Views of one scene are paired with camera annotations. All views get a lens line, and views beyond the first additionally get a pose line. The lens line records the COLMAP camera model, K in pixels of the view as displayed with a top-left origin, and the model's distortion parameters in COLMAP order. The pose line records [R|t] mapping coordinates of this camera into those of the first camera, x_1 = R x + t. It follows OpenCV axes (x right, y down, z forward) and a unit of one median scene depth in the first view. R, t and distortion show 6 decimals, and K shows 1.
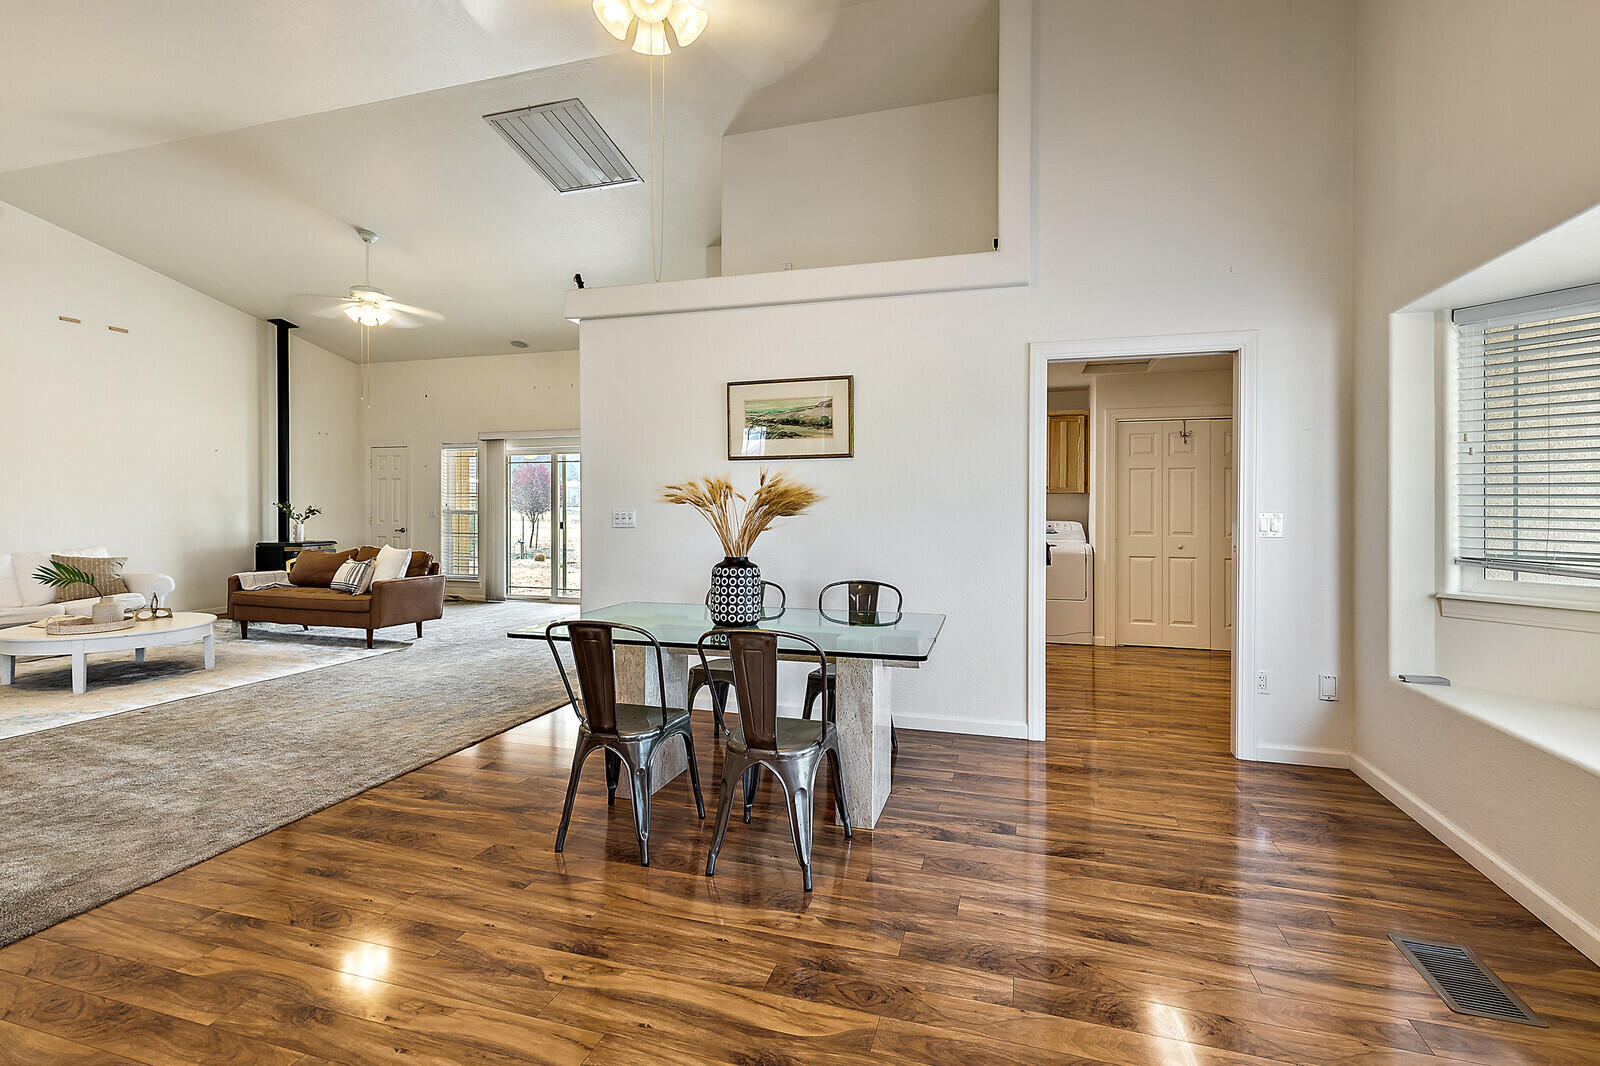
lens RADIAL K [[740.6, 0, 795.4], [0, 740.6, 510.7], [0, 0, 1]] dist [0.003080, -0.000165]
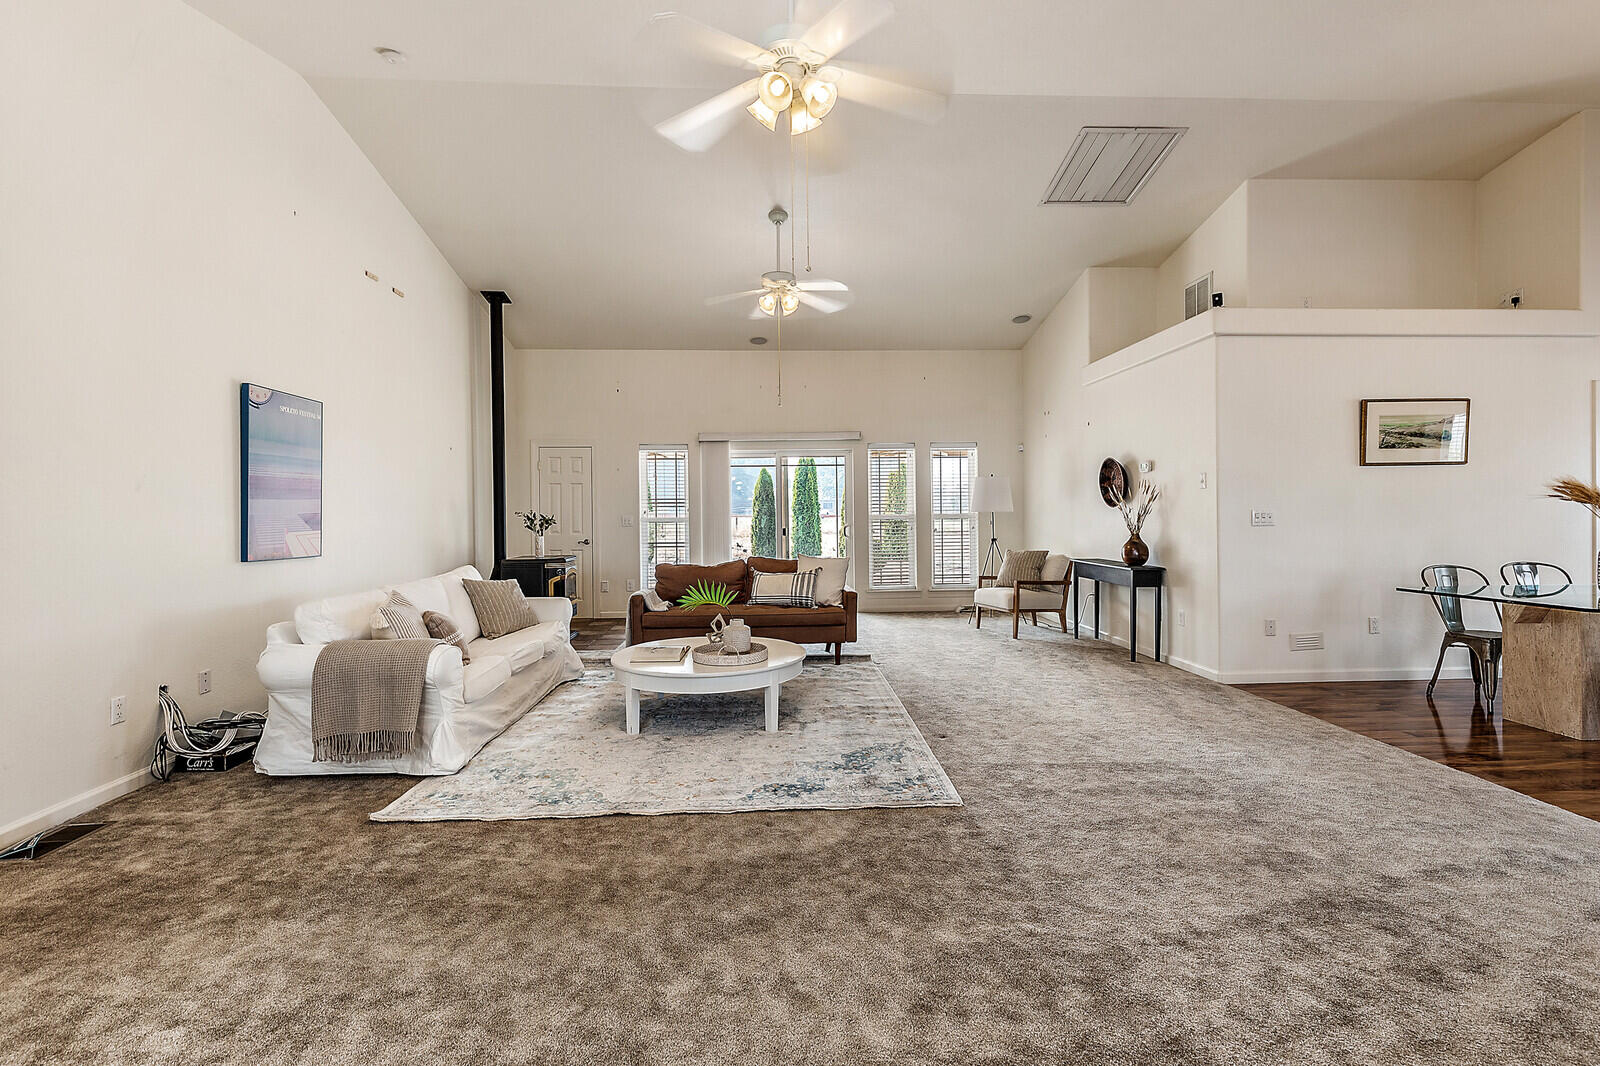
lens RADIAL K [[740.6, 0, 795.4], [0, 740.6, 510.7], [0, 0, 1]] dist [0.003080, -0.000165]
pose [[0.940080, -0.011633, 0.340754, -0.871734], [0.014810, 0.999868, -0.006724, -0.001613], [-0.340631, 0.011368, 0.940128, 0.132929]]
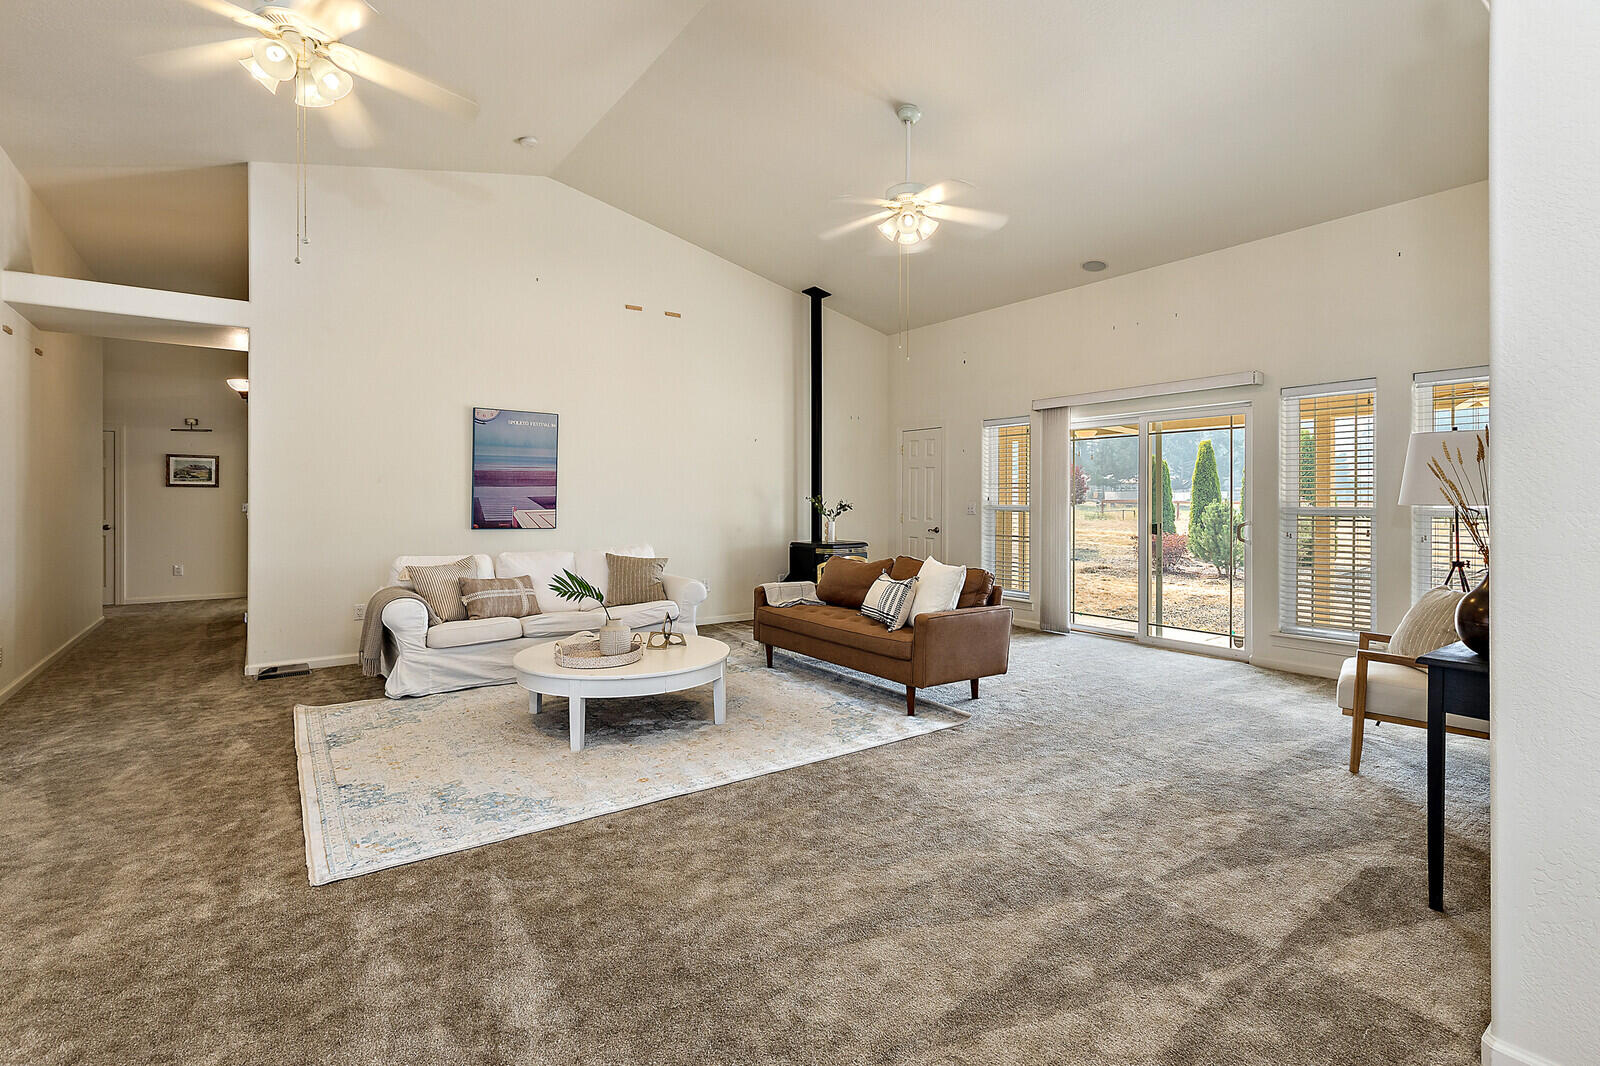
lens RADIAL K [[733.5, 0, 802.1], [0, 733.5, 504.9], [0, 0, 1]] dist [0.001230, -0.000026]
pose [[0.800653, 0.002696, -0.599122, -0.241138], [-0.003251, 0.999995, 0.000156, -0.001598], [0.599119, 0.001823, 0.800658, 0.387037]]
